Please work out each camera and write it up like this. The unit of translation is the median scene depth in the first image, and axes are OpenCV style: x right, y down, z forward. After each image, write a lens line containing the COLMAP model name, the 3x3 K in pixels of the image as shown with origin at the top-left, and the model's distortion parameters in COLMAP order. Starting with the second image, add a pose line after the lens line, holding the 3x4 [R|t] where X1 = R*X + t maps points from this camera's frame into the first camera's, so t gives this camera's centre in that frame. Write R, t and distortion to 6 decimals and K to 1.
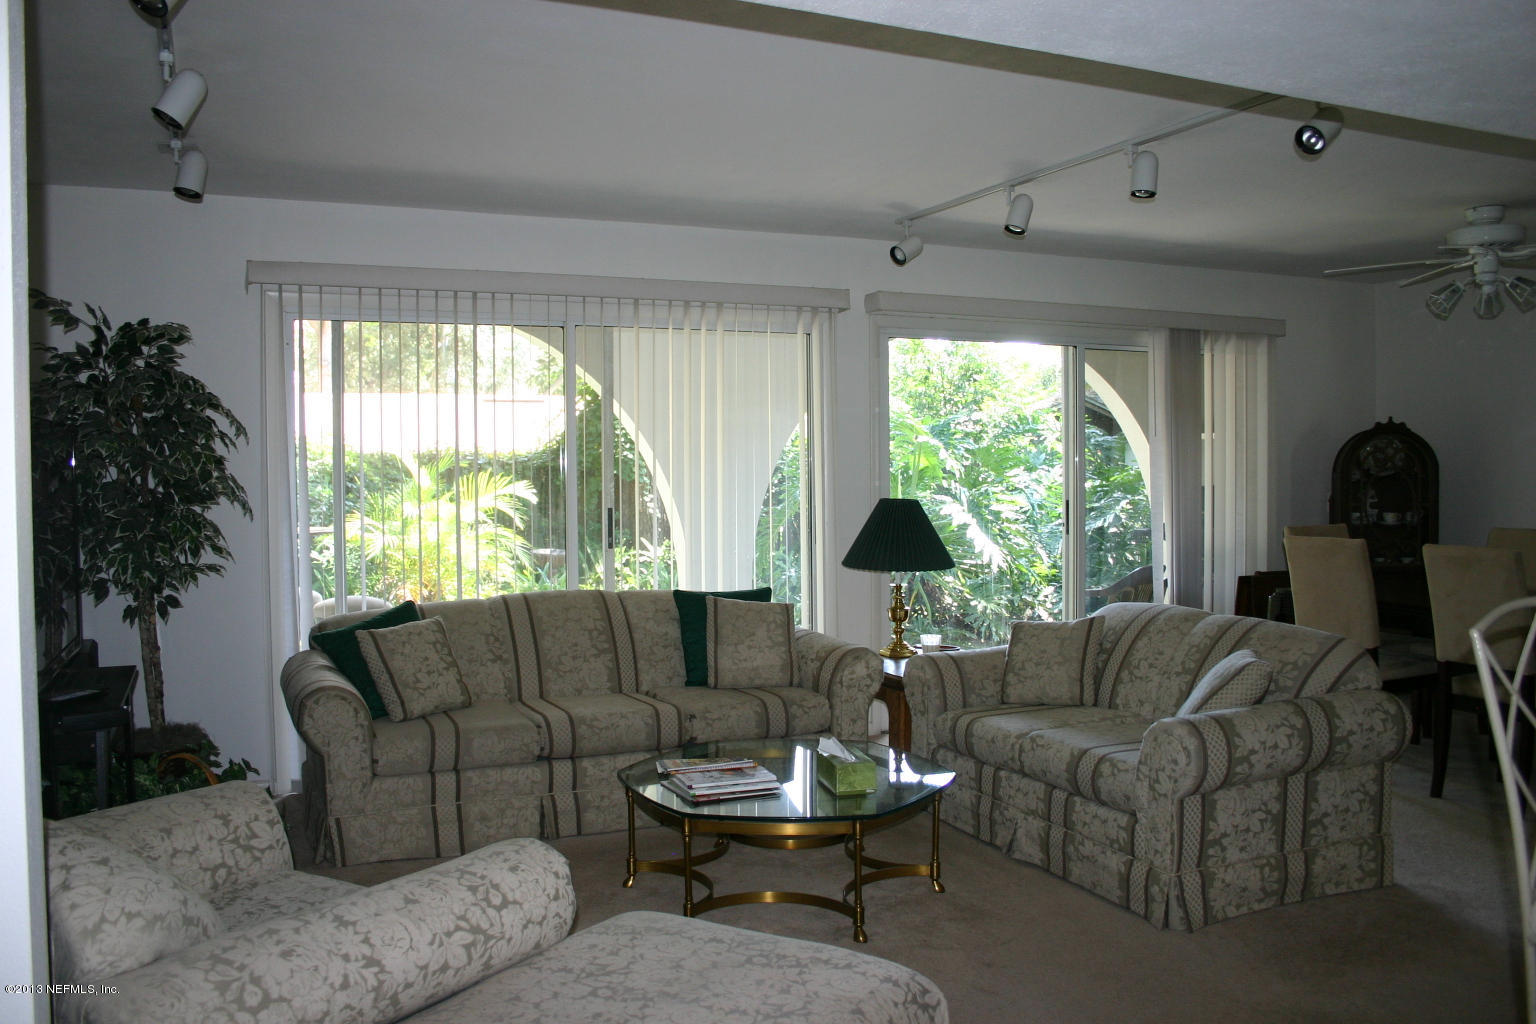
lens RADIAL K [[1226.1, 0, 757.2], [0, 1226.1, 517.3], [0, 0, 1]] dist [-0.156051, 0.129217]
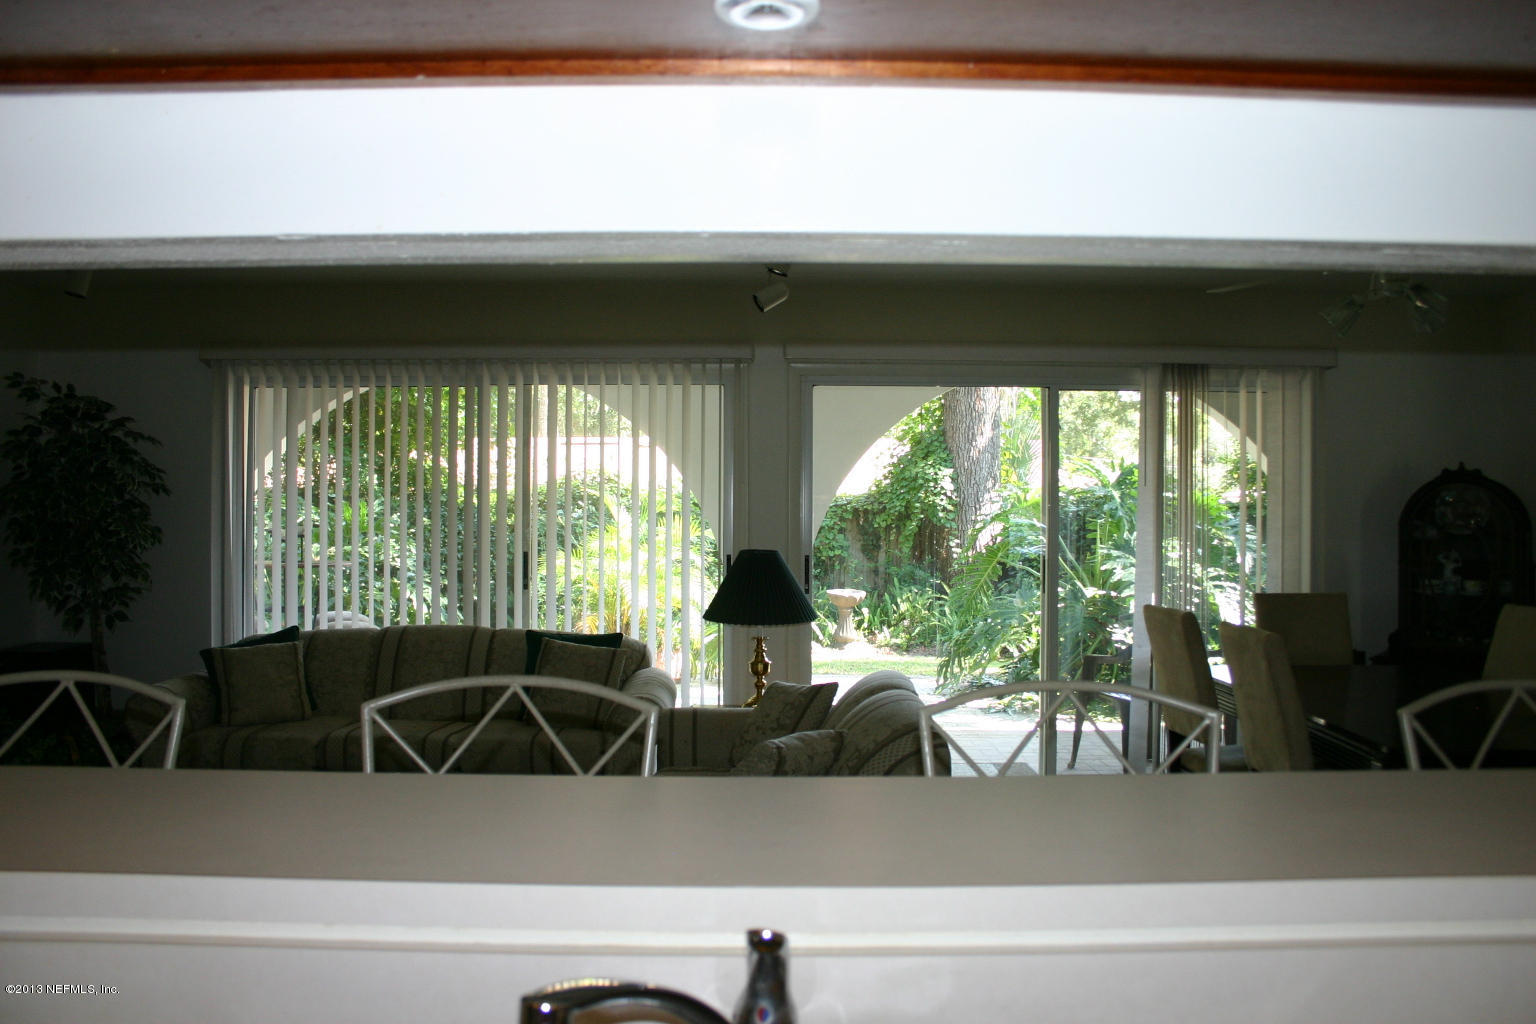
lens RADIAL K [[1226.1, 0, 757.2], [0, 1226.1, 517.3], [0, 0, 1]] dist [-0.156051, 0.129217]
pose [[0.917275, 0.009180, -0.398148, 0.444677], [-0.028266, 0.998714, -0.042093, 0.000027], [0.397249, 0.049864, 0.916355, 0.081371]]
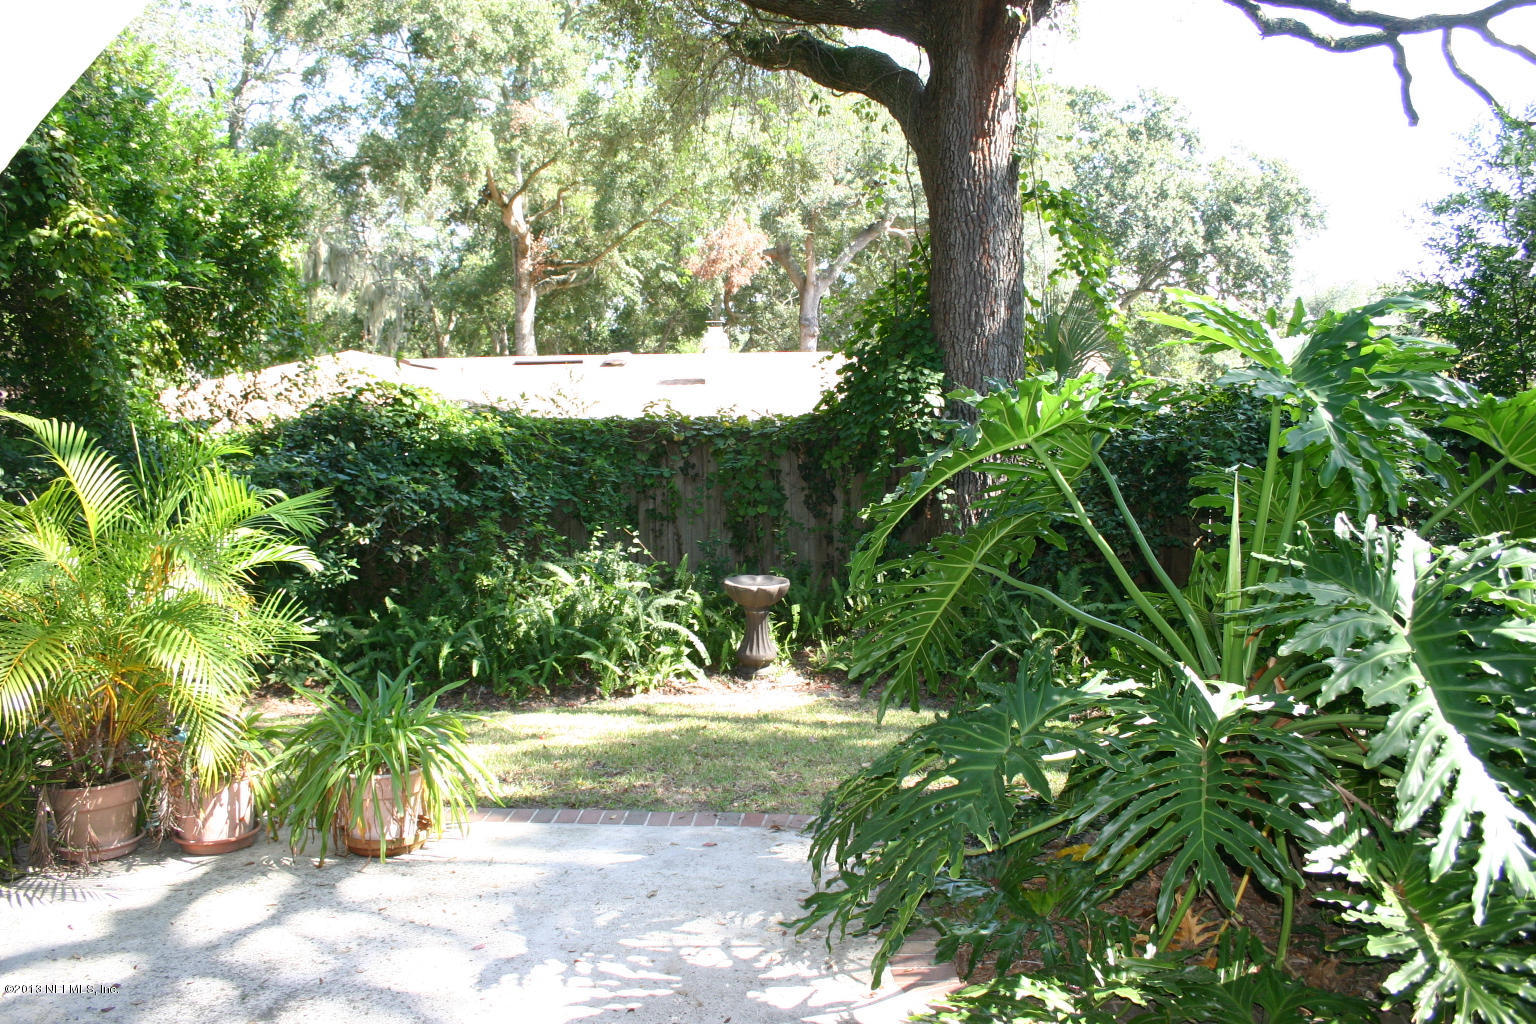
lens RADIAL K [[1226.1, 0, 757.2], [0, 1226.1, 517.3], [0, 0, 1]] dist [-0.156051, 0.129217]
pose [[0.898487, 0.023598, -0.438366, 0.263833], [-0.017636, 0.999688, 0.017669, -0.062289], [0.438646, -0.008145, 0.898623, 1.133077]]
